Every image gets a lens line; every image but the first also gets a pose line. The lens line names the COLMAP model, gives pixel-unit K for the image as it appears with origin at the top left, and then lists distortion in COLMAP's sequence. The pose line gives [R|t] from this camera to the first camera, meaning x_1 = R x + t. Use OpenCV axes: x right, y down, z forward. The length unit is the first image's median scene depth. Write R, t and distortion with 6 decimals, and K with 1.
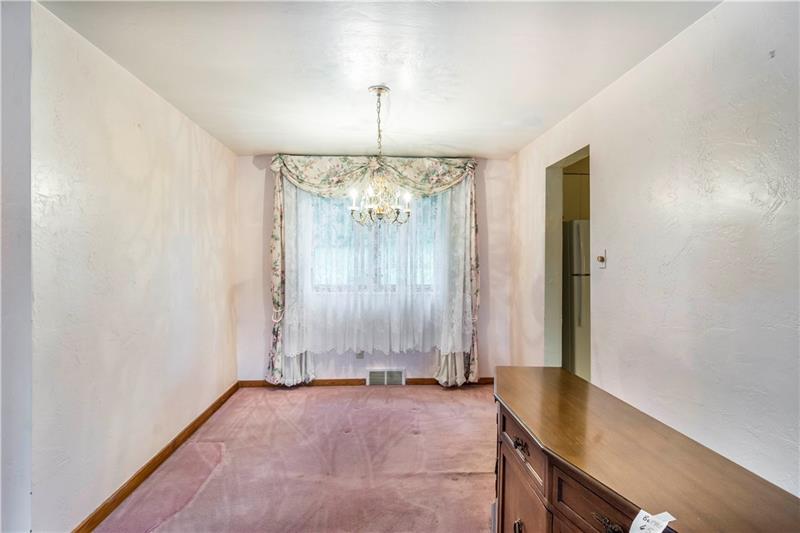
lens RADIAL K [[428.5, 0, 400.0], [0, 428.5, 266.5], [0, 0, 1]] dist [-0.000275, -0.000064]
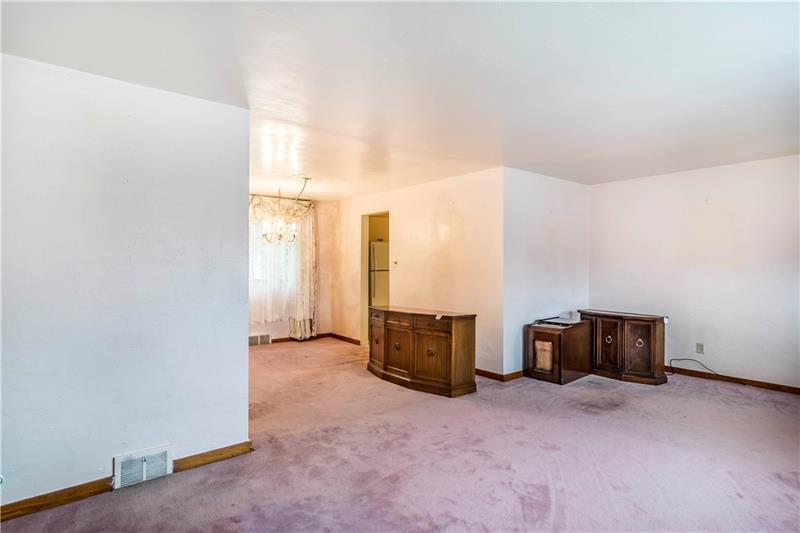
lens RADIAL K [[428.5, 0, 400.0], [0, 428.5, 266.5], [0, 0, 1]] dist [-0.000275, -0.000064]
pose [[0.811553, -0.002034, 0.584276, -0.533717], [0.005222, 0.999979, -0.003772, 0.007156], [-0.584256, 0.006112, 0.811547, -0.548469]]
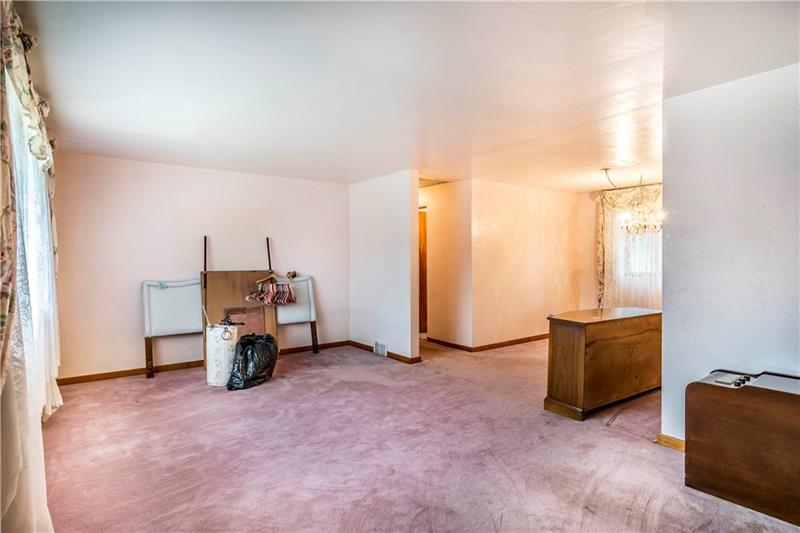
lens RADIAL K [[428.5, 0, 400.0], [0, 428.5, 266.5], [0, 0, 1]] dist [-0.000275, -0.000064]
pose [[0.545914, 0.013158, -0.837738, 0.669683], [-0.004410, 0.999908, 0.012831, 0.007703], [0.837830, -0.003310, 0.545921, -0.534594]]
